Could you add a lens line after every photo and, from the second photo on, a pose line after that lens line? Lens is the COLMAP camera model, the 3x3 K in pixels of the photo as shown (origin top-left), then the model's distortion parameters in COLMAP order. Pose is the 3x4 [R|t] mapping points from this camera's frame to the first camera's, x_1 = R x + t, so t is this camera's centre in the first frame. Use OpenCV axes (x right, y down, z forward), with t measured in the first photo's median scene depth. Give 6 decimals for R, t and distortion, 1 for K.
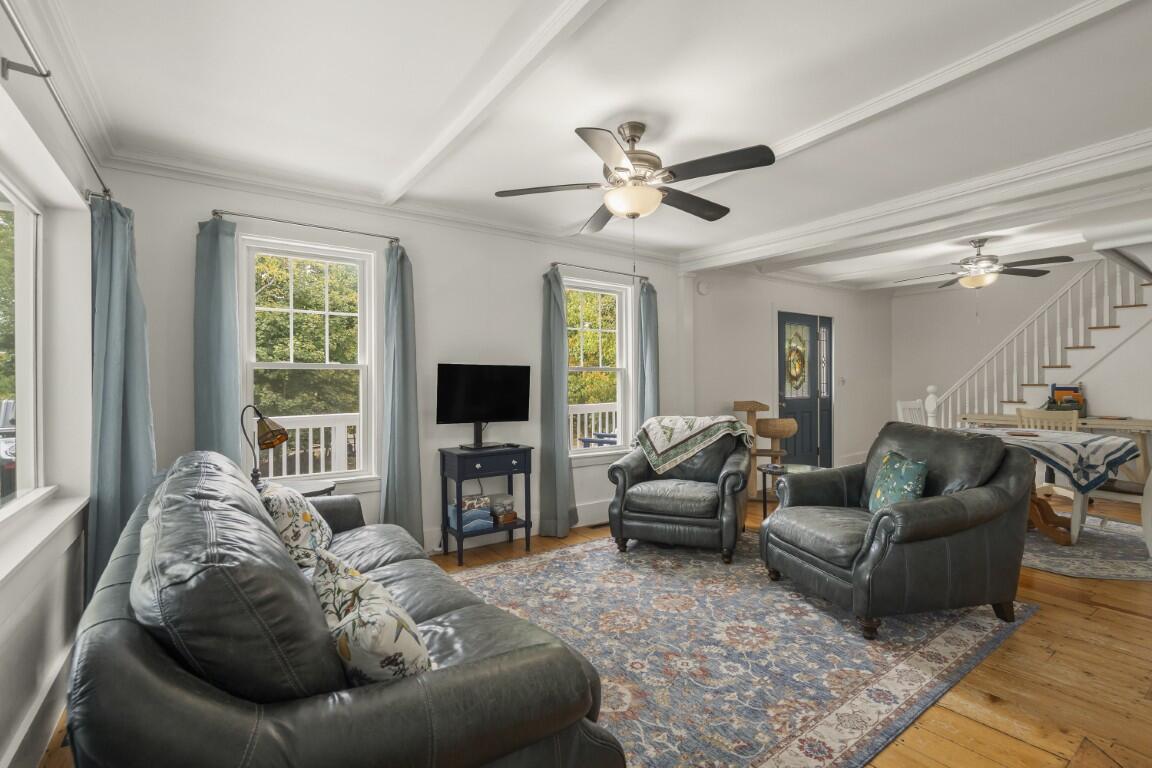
lens RADIAL K [[519.9, 0, 573.1], [0, 519.9, 387.7], [0, 0, 1]] dist [-0.002949, 0.000198]
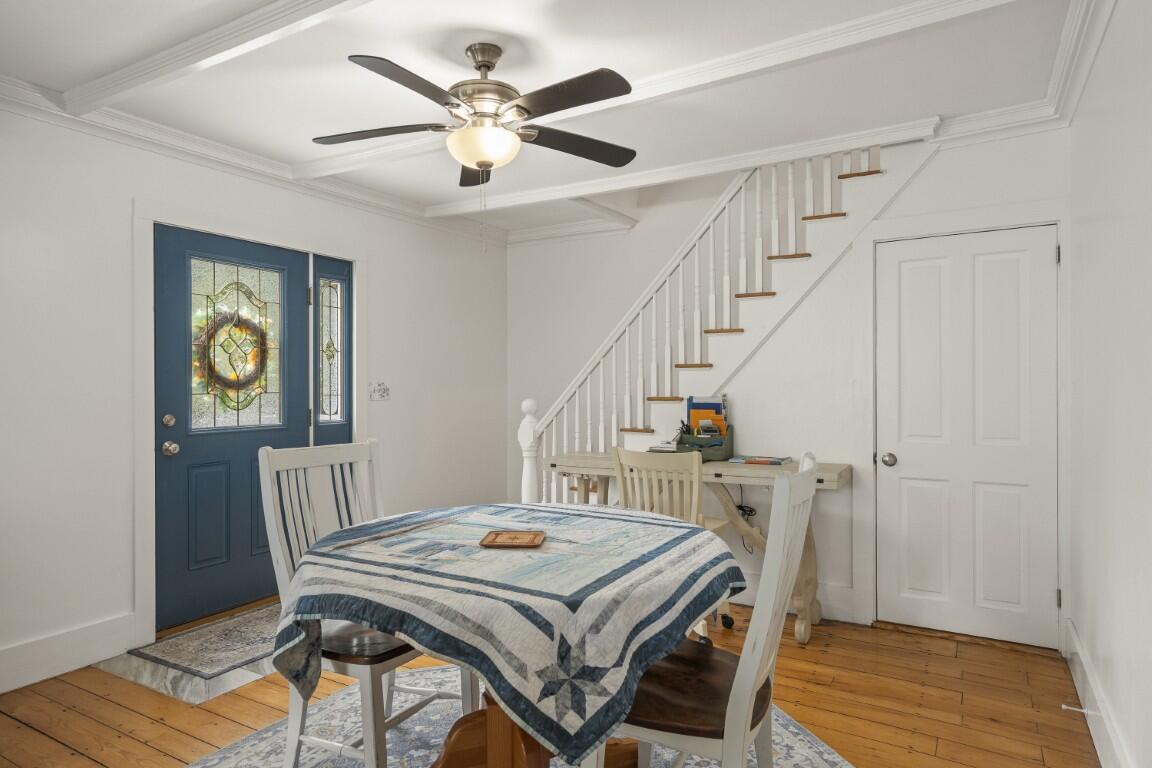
lens RADIAL K [[668.6, 0, 576.0], [0, 668.6, 384.0], [0, 0, 1]] dist [0.000933, 0.000117]
pose [[0.914404, 0.006307, 0.404753, 0.557611], [0.000451, 0.999862, -0.016599, -0.009951], [-0.404802, 0.015361, 0.914275, 0.426327]]
